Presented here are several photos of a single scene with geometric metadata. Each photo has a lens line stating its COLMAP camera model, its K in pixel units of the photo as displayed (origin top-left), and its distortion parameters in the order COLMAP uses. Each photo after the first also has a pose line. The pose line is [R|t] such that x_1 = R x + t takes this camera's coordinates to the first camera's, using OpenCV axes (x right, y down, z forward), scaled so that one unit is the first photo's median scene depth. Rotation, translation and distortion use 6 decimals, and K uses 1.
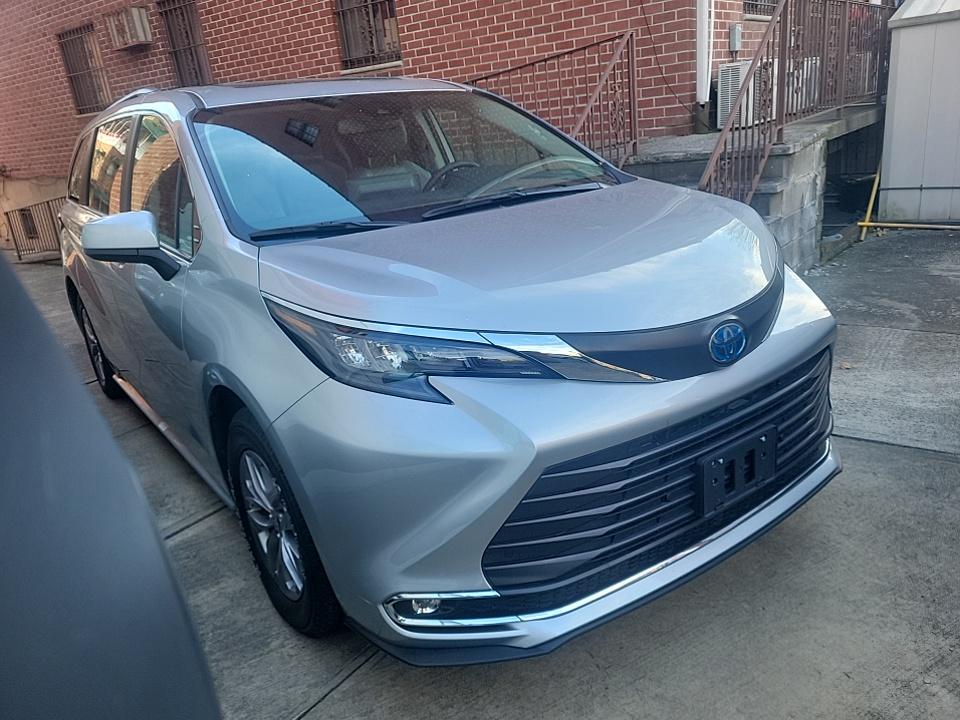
lens RADIAL K [[721.0, 0, 479.5], [0, 721.0, 356.7], [0, 0, 1]] dist [0.052674, -0.034685]
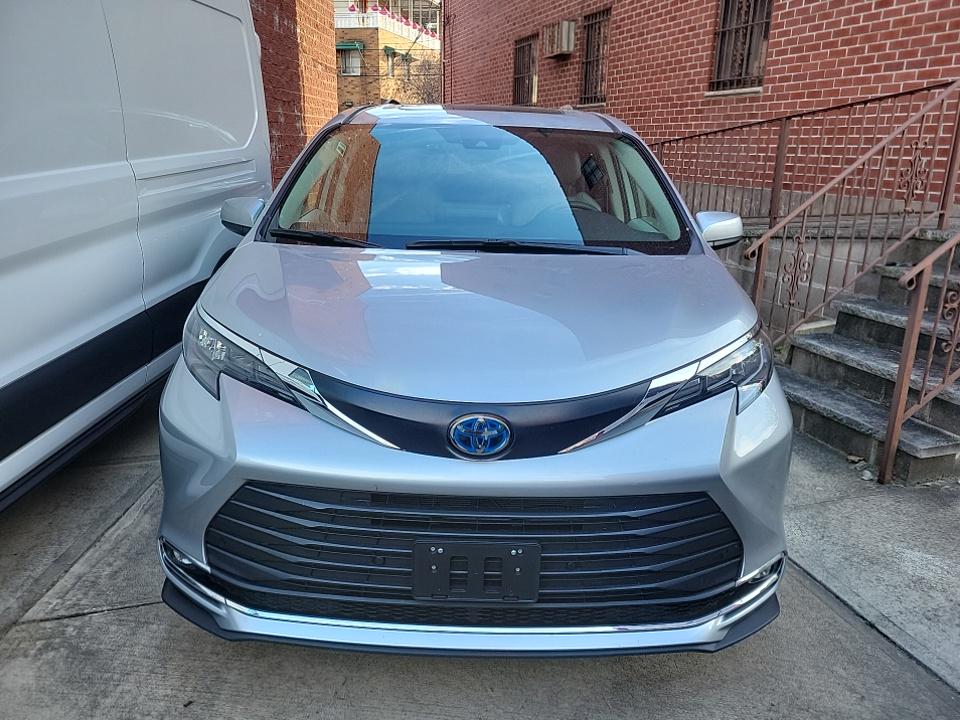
lens RADIAL K [[721.0, 0, 477.5], [0, 721.0, 362.3], [0, 0, 1]] dist [0.052674, -0.034685]
pose [[0.805431, 0.281909, -0.521352, 0.194656], [-0.282206, 0.955935, 0.080923, -0.044799], [0.521192, 0.081951, 0.849496, 0.047361]]
